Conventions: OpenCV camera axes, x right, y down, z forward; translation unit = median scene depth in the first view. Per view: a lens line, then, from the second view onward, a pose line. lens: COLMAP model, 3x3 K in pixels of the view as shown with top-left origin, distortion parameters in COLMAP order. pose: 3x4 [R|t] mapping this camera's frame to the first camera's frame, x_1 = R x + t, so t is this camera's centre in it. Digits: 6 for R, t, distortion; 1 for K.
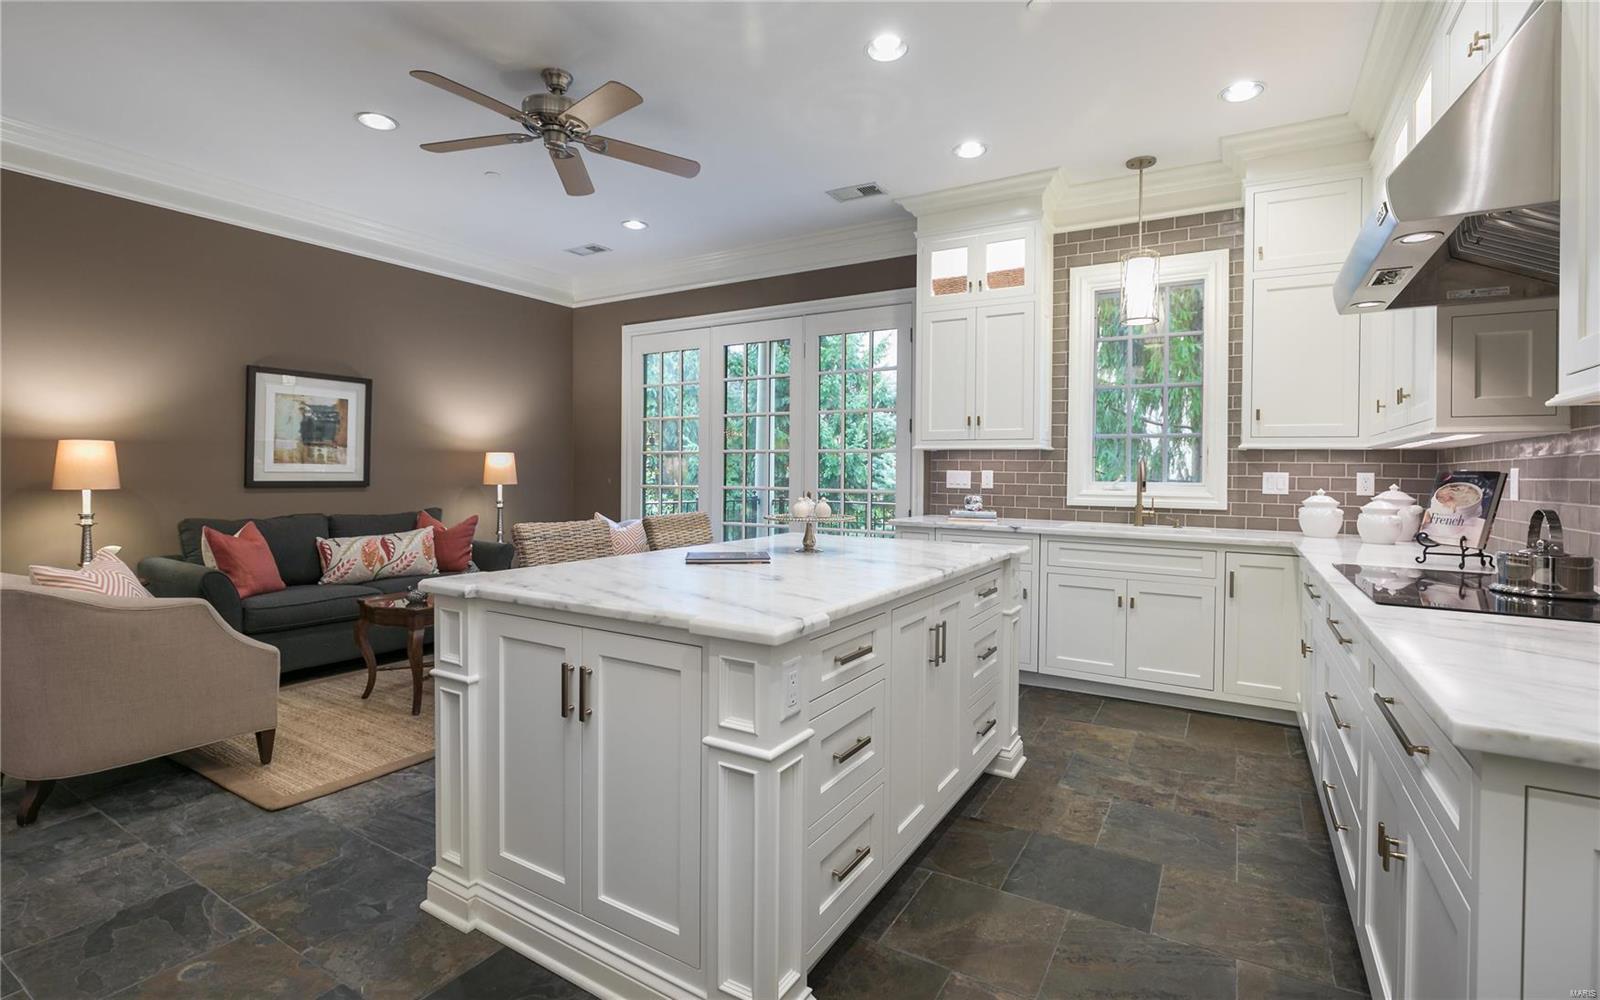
lens RADIAL K [[729.6, 0, 800.1], [0, 729.6, 480.0], [0, 0, 1]] dist [-0.007365, -0.000277]
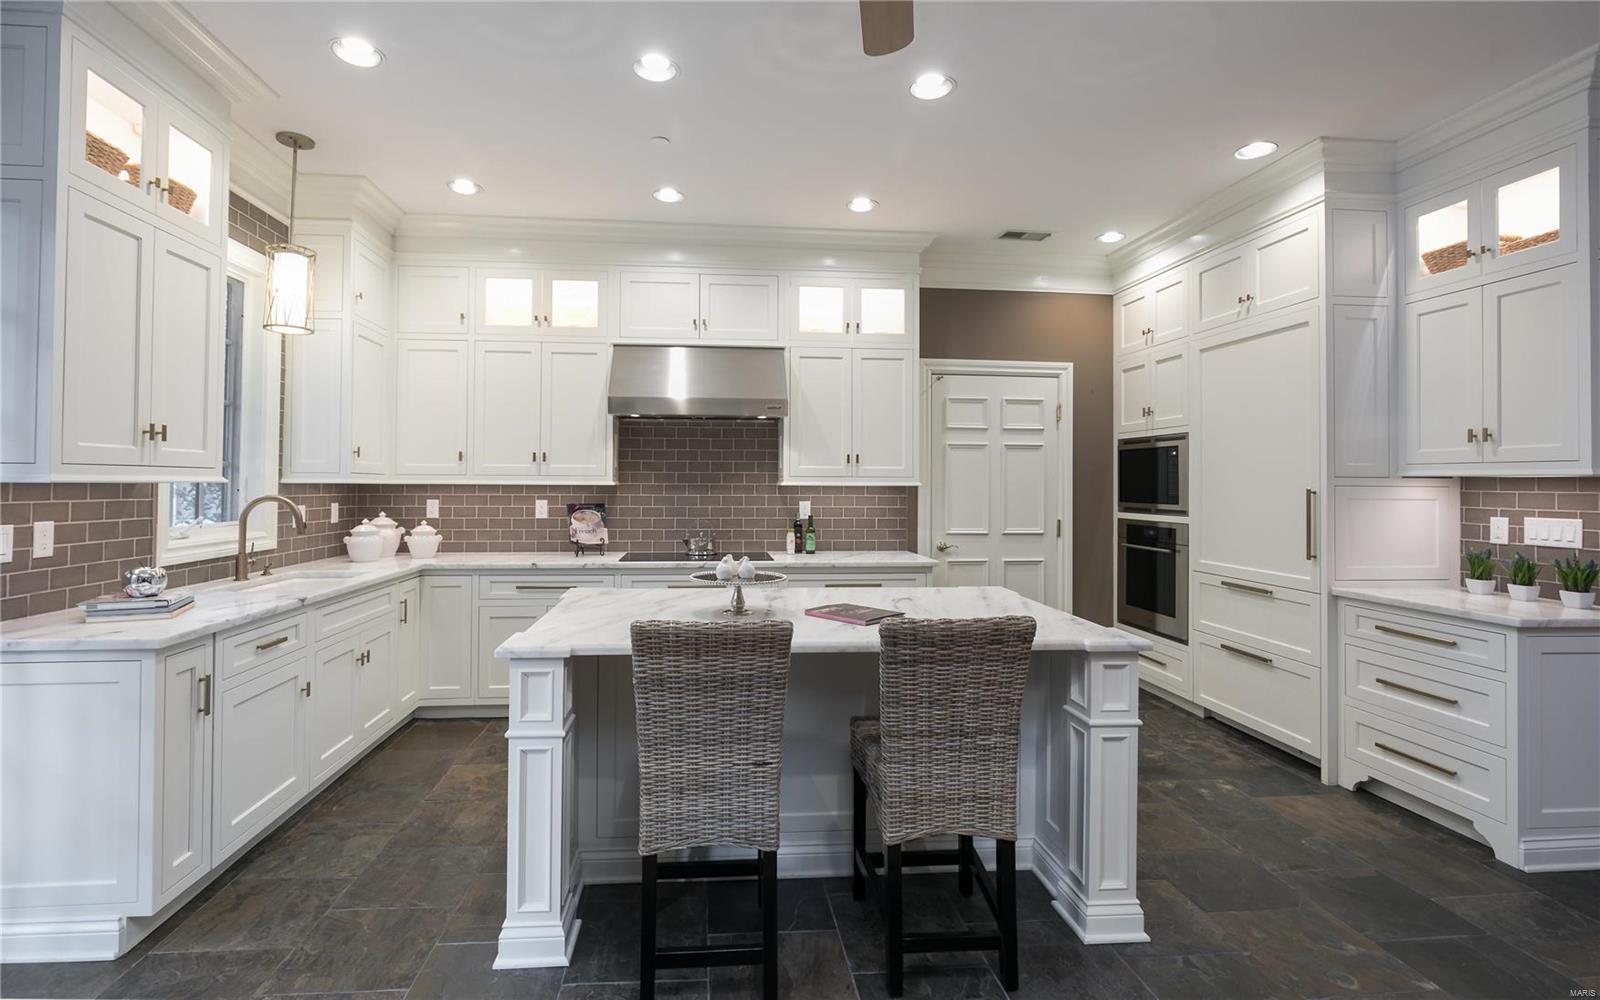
lens RADIAL K [[744.6, 0, 763.9], [0, 744.6, 467.9], [0, 0, 1]] dist [-0.004279, -0.000238]
pose [[-0.587832, 0.001068, 0.808982, -0.536772], [-0.002818, 0.999990, -0.003368, -0.059434], [-0.808978, -0.004260, -0.587823, 1.064486]]
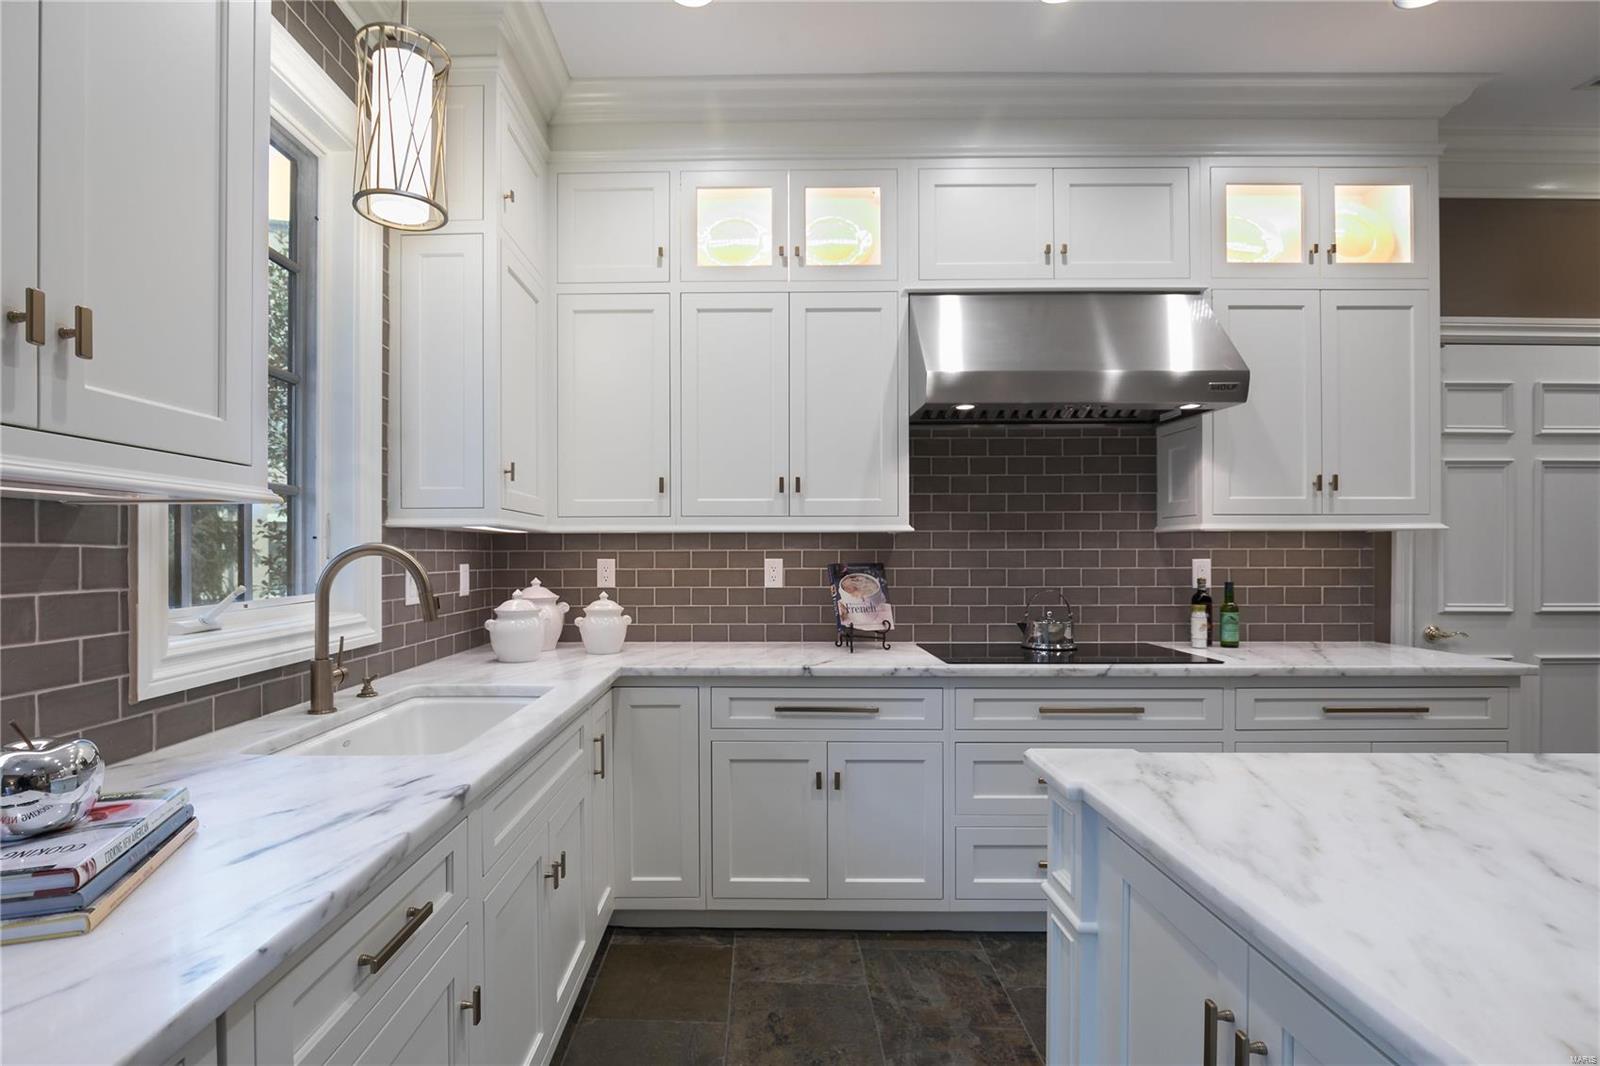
lens RADIAL K [[756.2, 0, 747.9], [0, 756.2, 553.2], [0, 0, 1]] dist [-0.018388, -0.000342]
pose [[-0.496508, -0.013621, 0.867925, -0.003301], [0.005717, 0.999804, 0.018960, -0.030699], [-0.868013, 0.014376, -0.496333, 1.048536]]
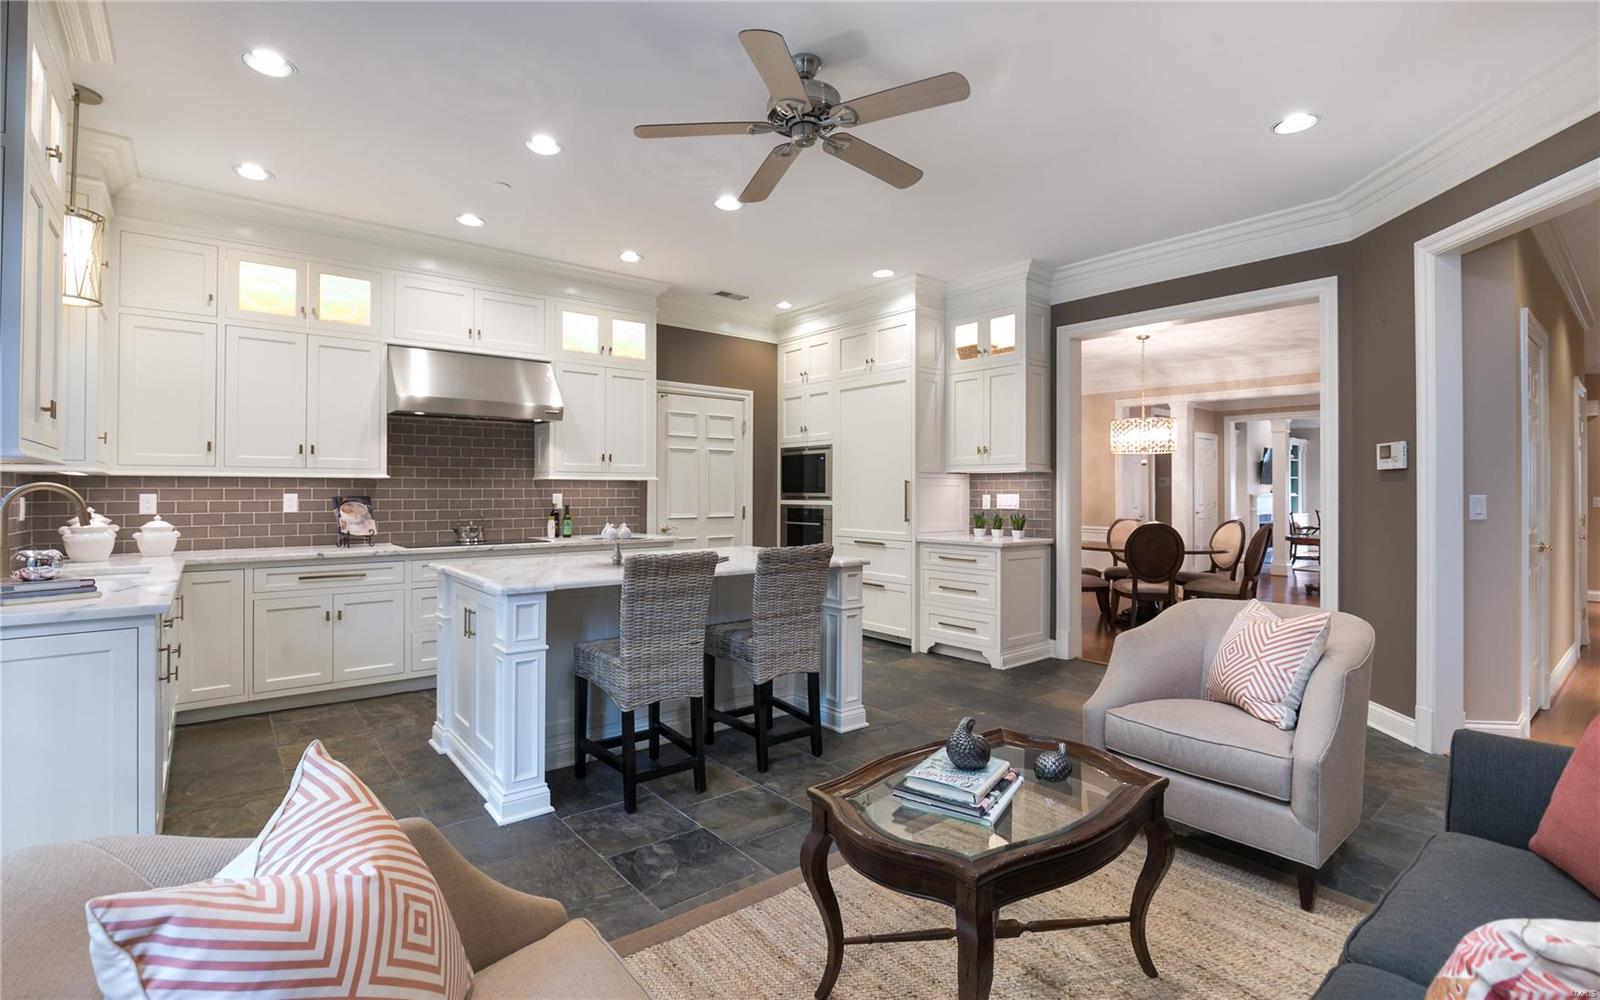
lens RADIAL K [[729.6, 0, 800.1], [0, 729.6, 480.0], [0, 0, 1]] dist [-0.007365, -0.000277]
pose [[-0.940842, -0.005595, 0.338800, -0.498972], [-0.006416, 0.999979, -0.001303, -0.036168], [-0.338785, -0.003400, -0.940858, 1.453799]]
